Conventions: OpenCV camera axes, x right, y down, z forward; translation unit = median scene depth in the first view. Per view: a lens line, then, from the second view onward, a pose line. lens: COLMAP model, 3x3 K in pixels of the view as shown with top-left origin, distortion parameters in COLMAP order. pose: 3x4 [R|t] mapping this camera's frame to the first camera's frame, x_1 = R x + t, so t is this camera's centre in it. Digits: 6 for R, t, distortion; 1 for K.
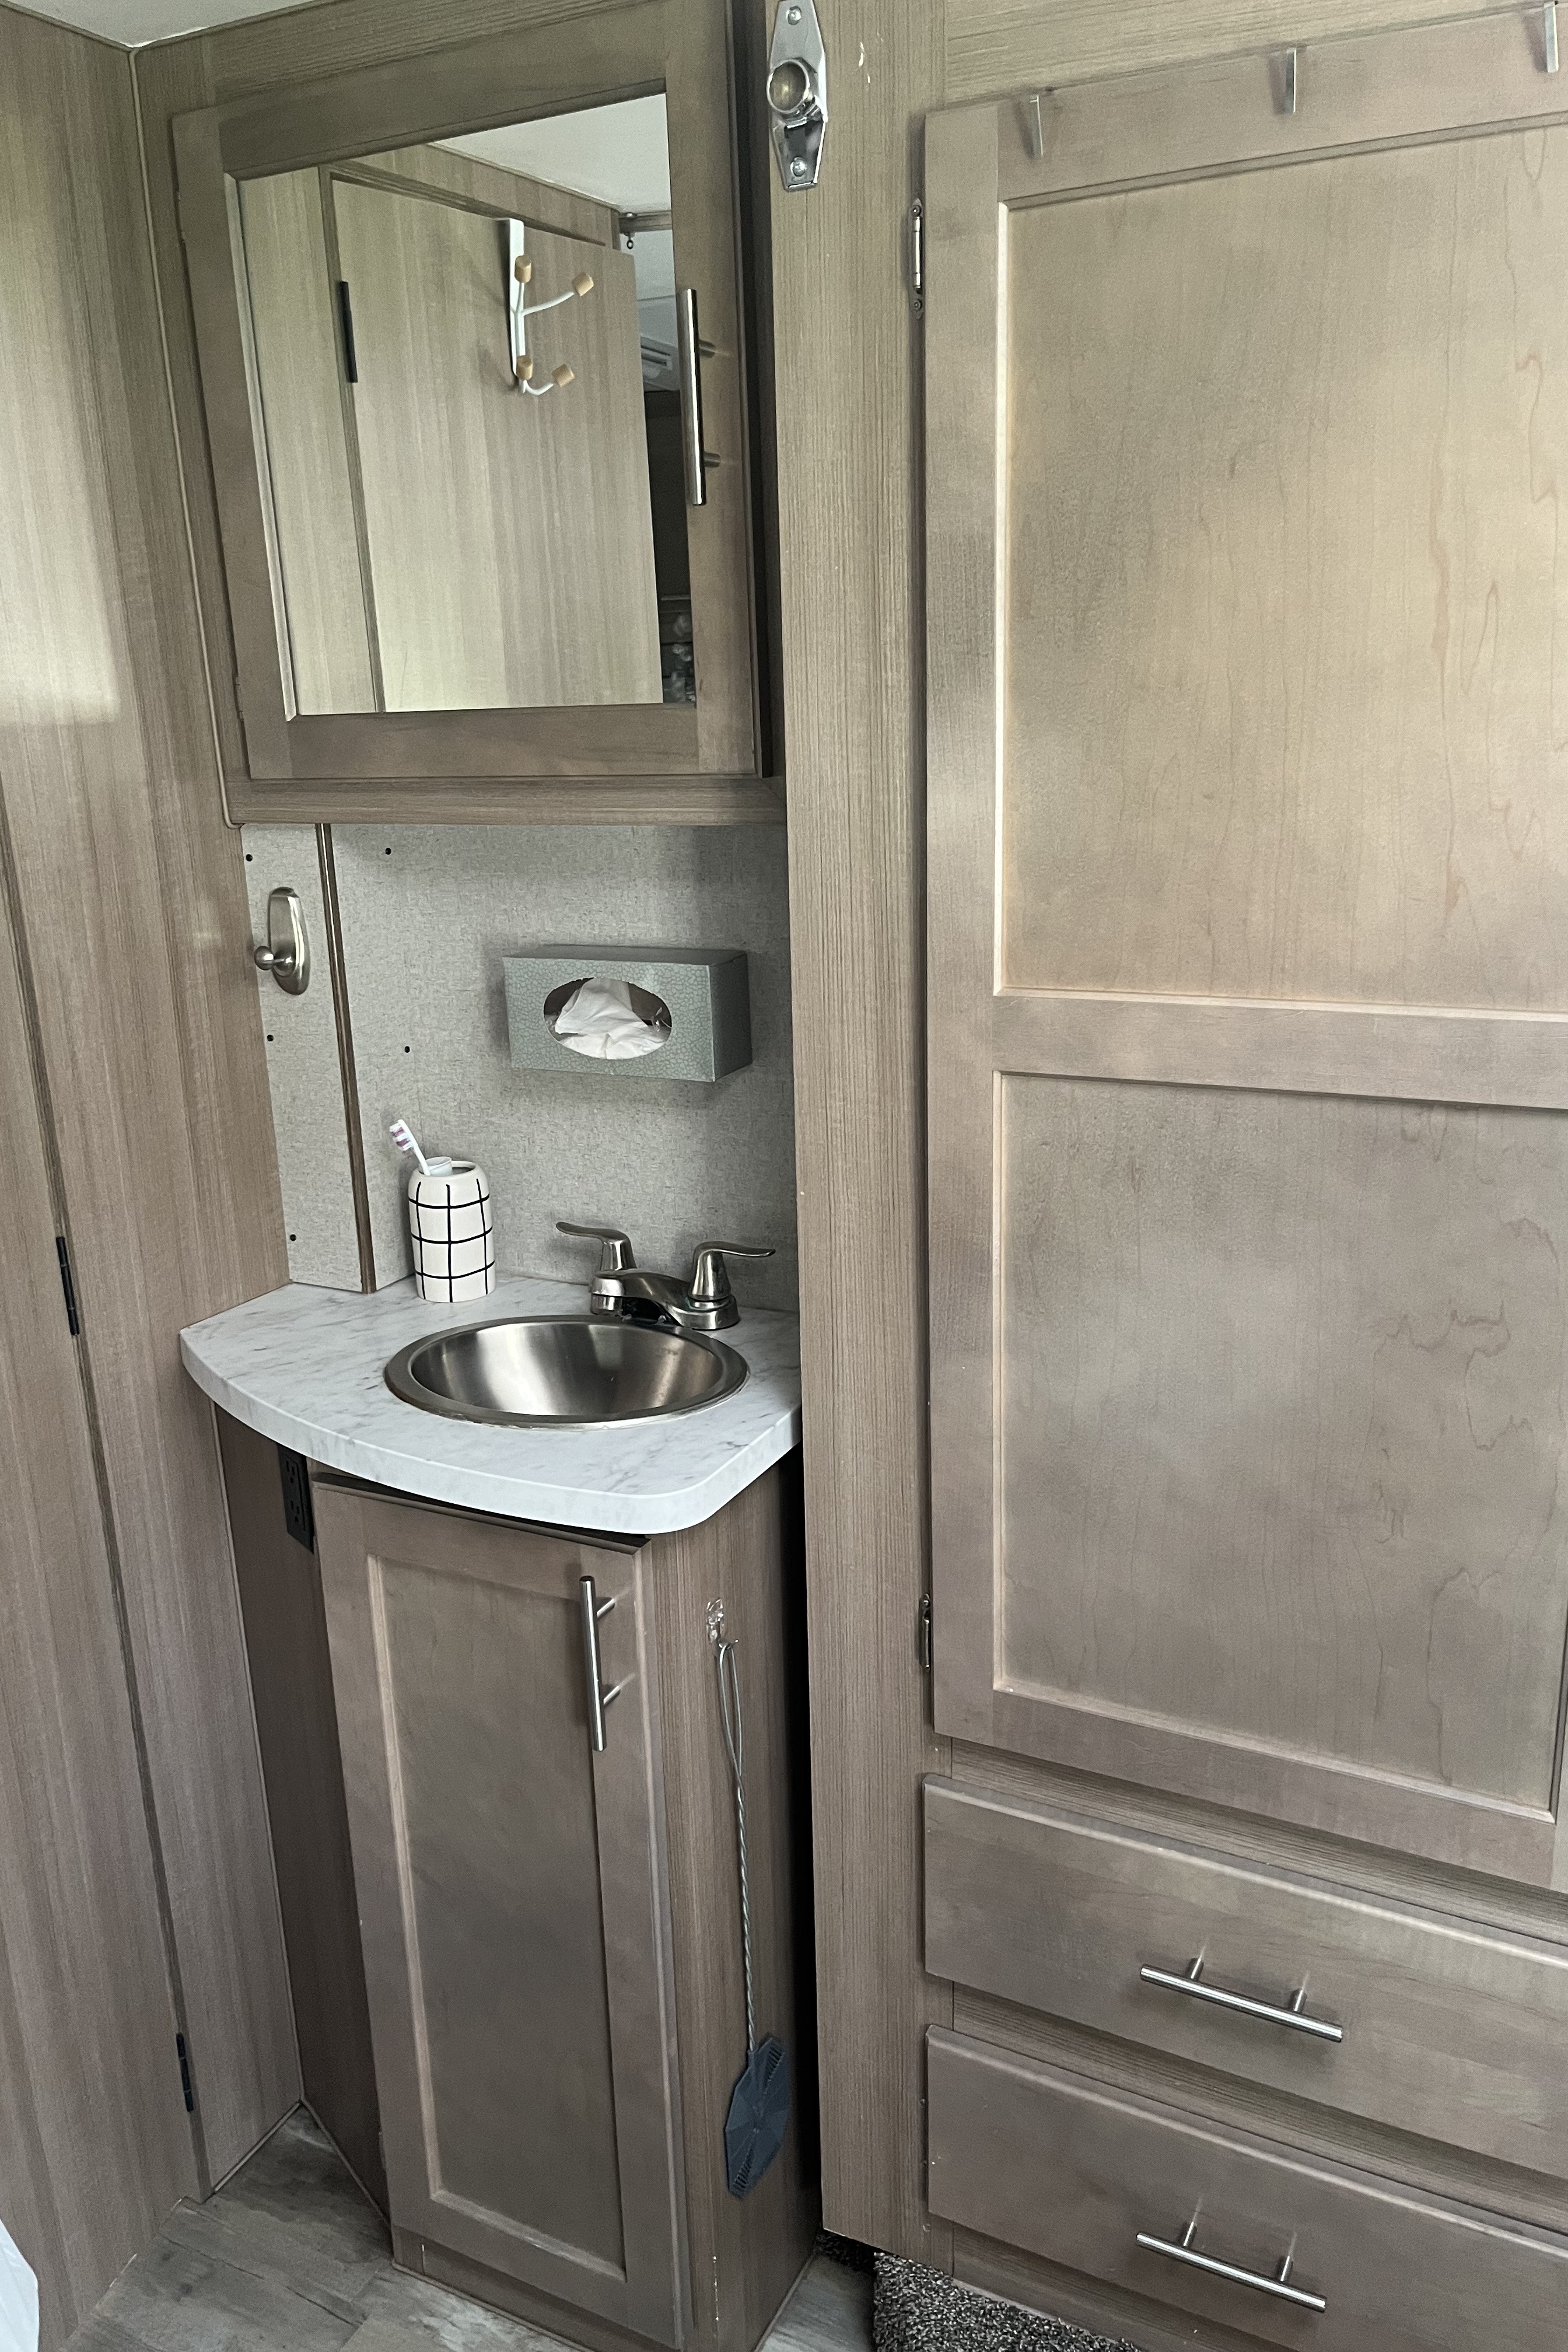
lens RADIAL K [[1779.2, 0, 779.1], [0, 1779.2, 1181.3], [0, 0, 1]] dist [0.028467, -0.037919]
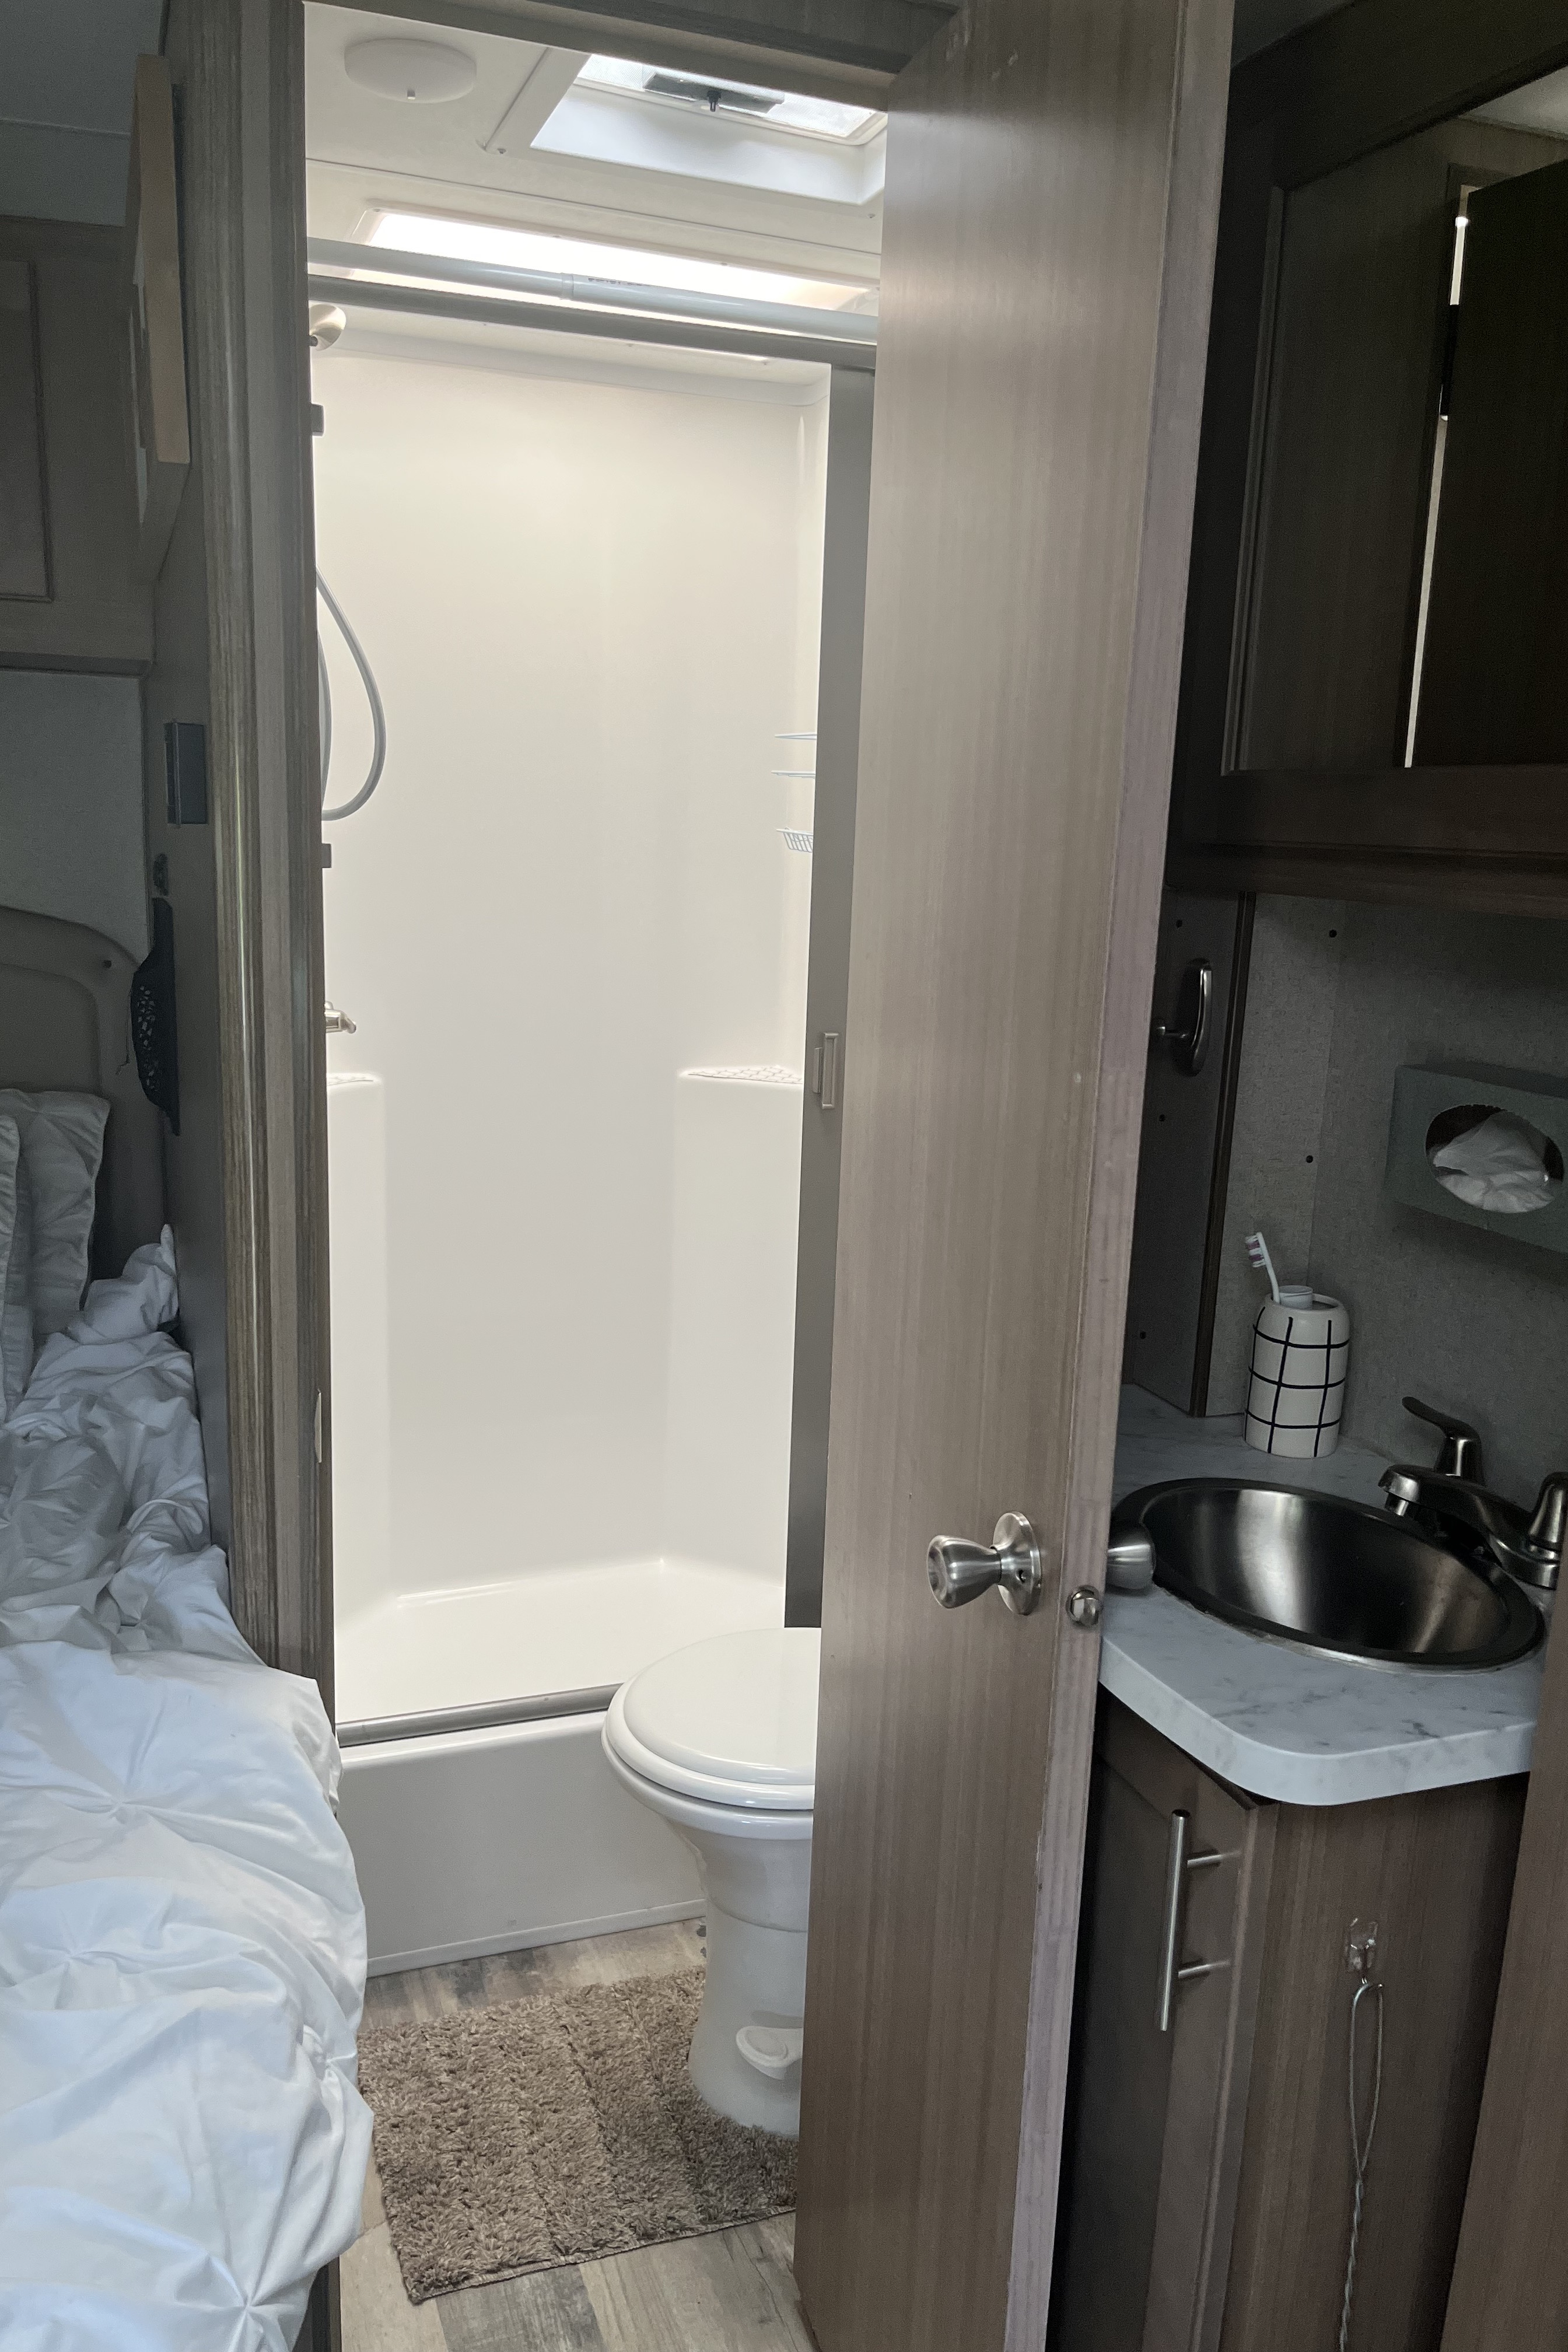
lens RADIAL K [[1779.2, 0, 777.7], [0, 1779.2, 1174.8], [0, 0, 1]] dist [0.028467, -0.037919]
pose [[0.729069, 0.193569, -0.656497, 0.191398], [-0.238771, 0.970847, 0.021089, -0.024968], [0.641441, 0.141377, 0.754033, 0.193125]]
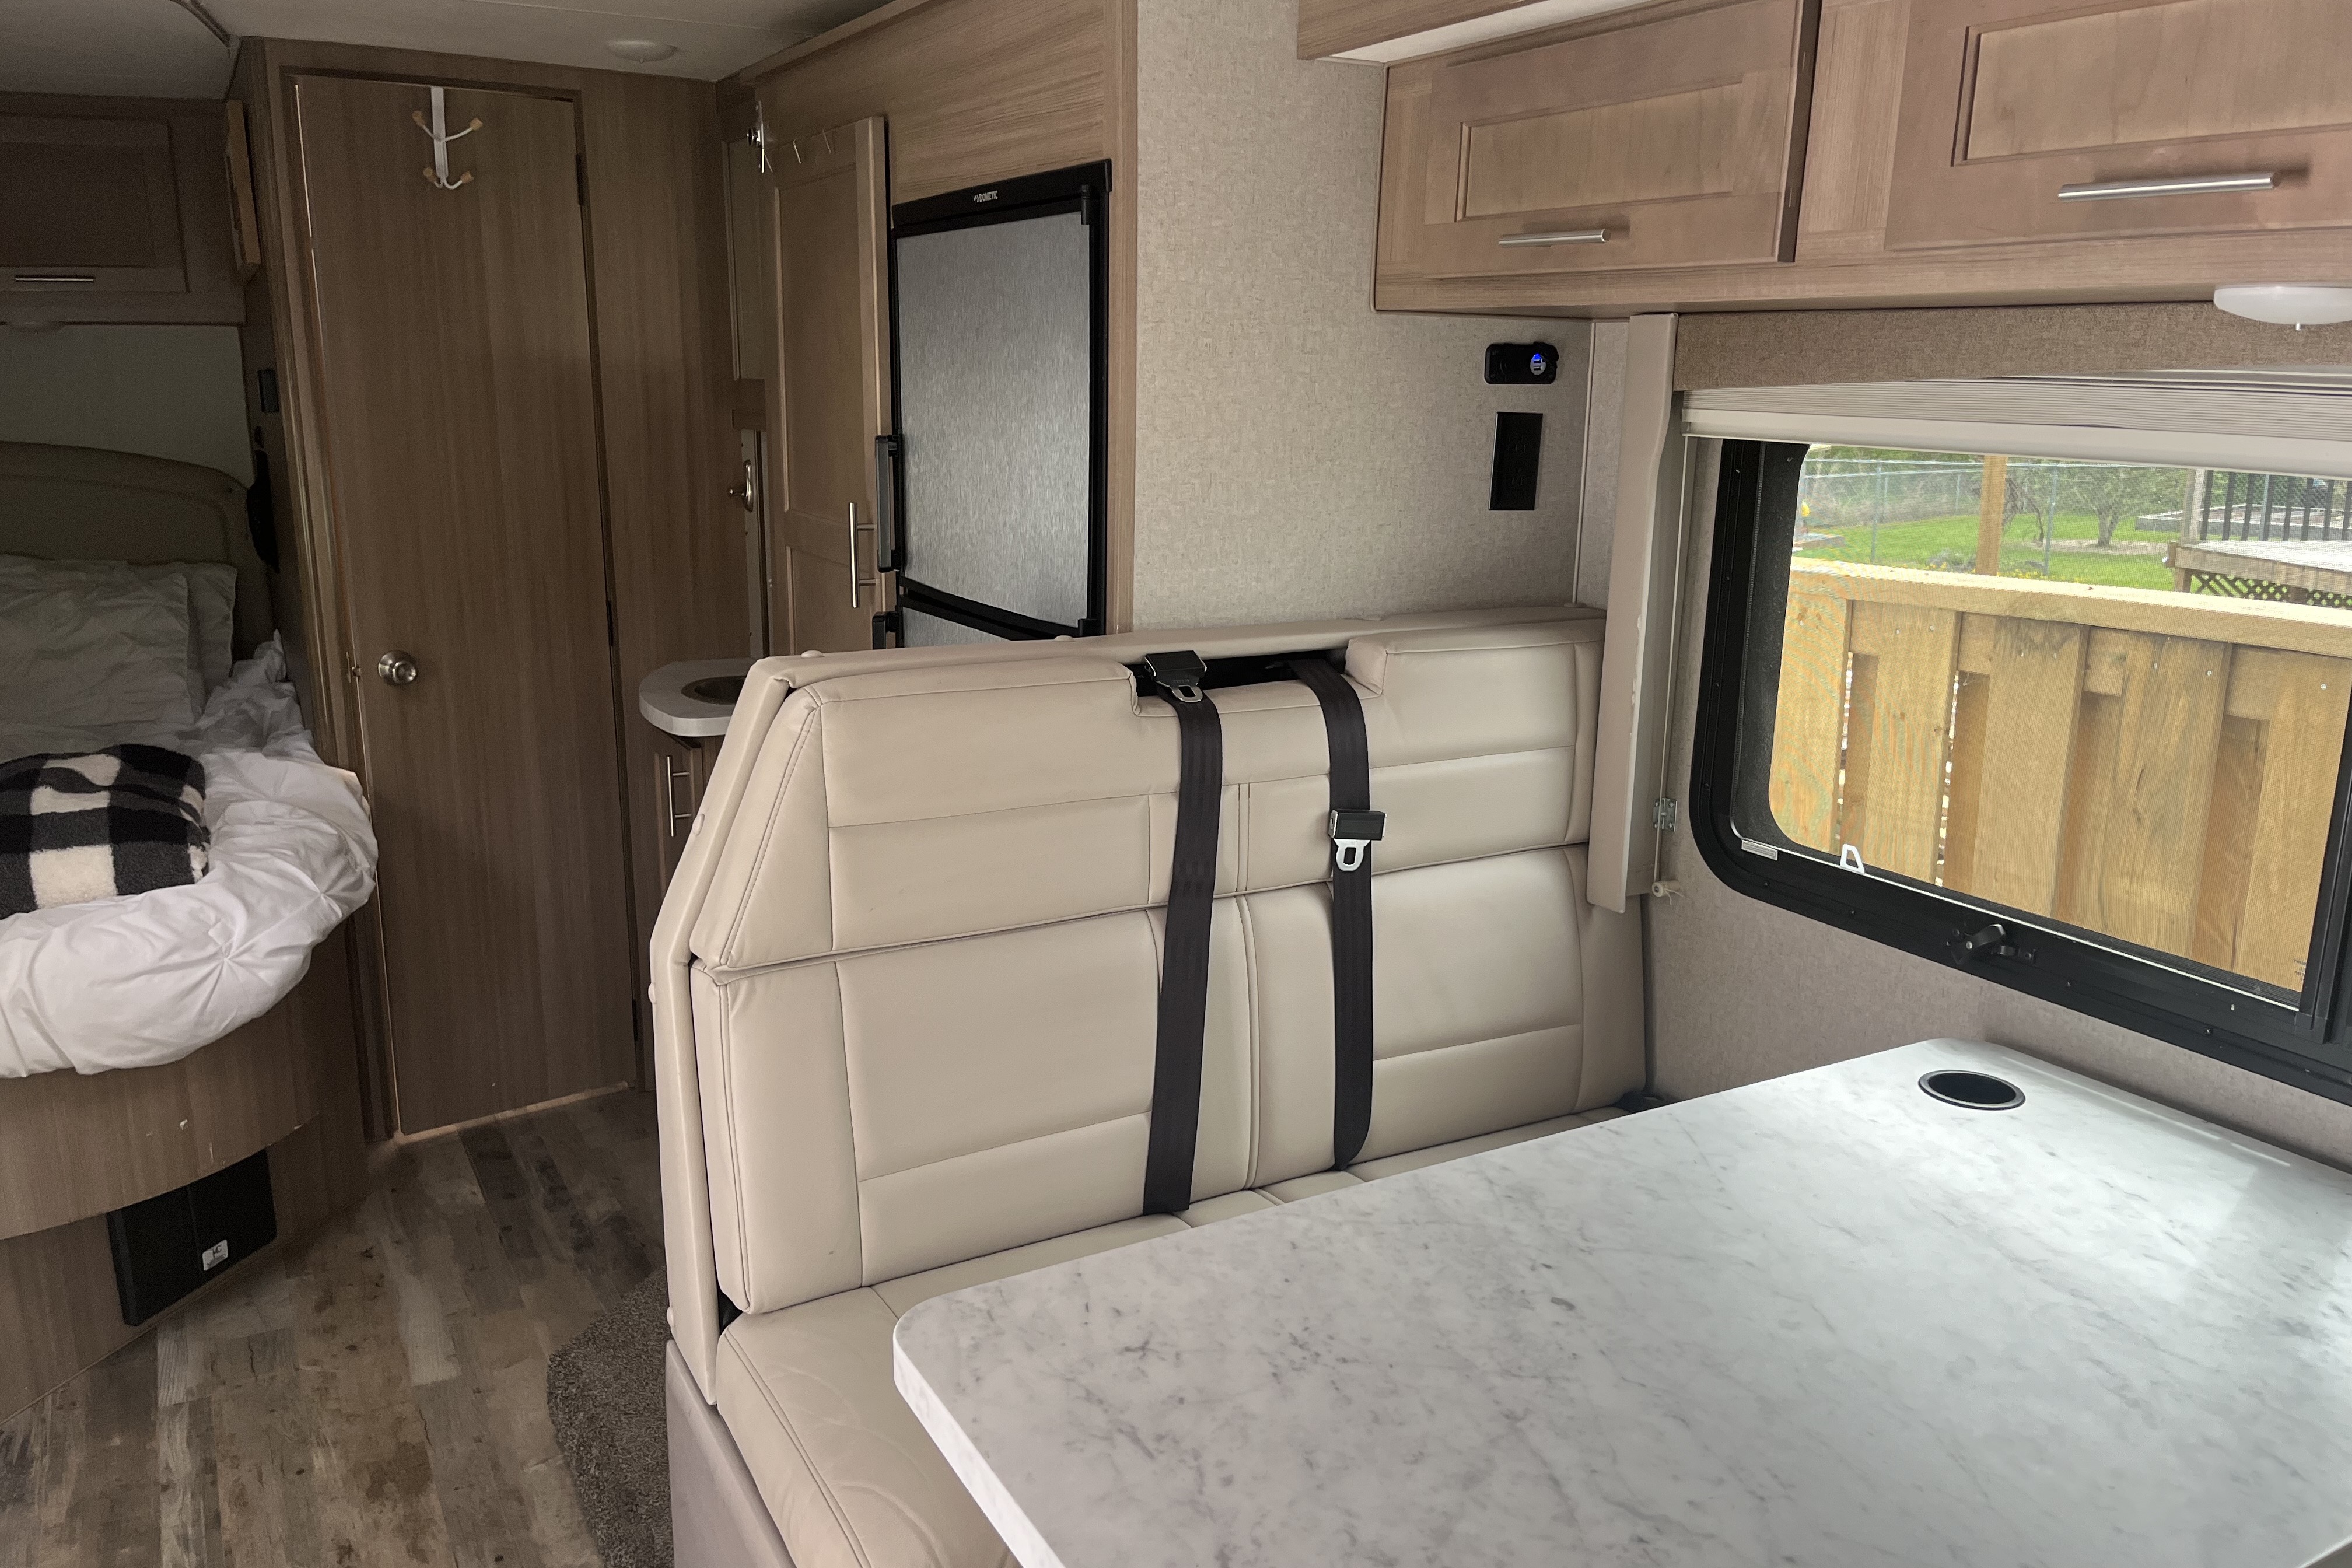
lens RADIAL K [[1779.2, 0, 1191.8], [0, 1779.2, 805.4], [0, 0, 1]] dist [0.028467, -0.037919]
pose [[0.821997, 0.177731, -0.541048, 1.366588], [-0.191279, 0.981025, 0.031656, 0.065726], [0.536408, 0.077470, 0.840396, -0.443469]]
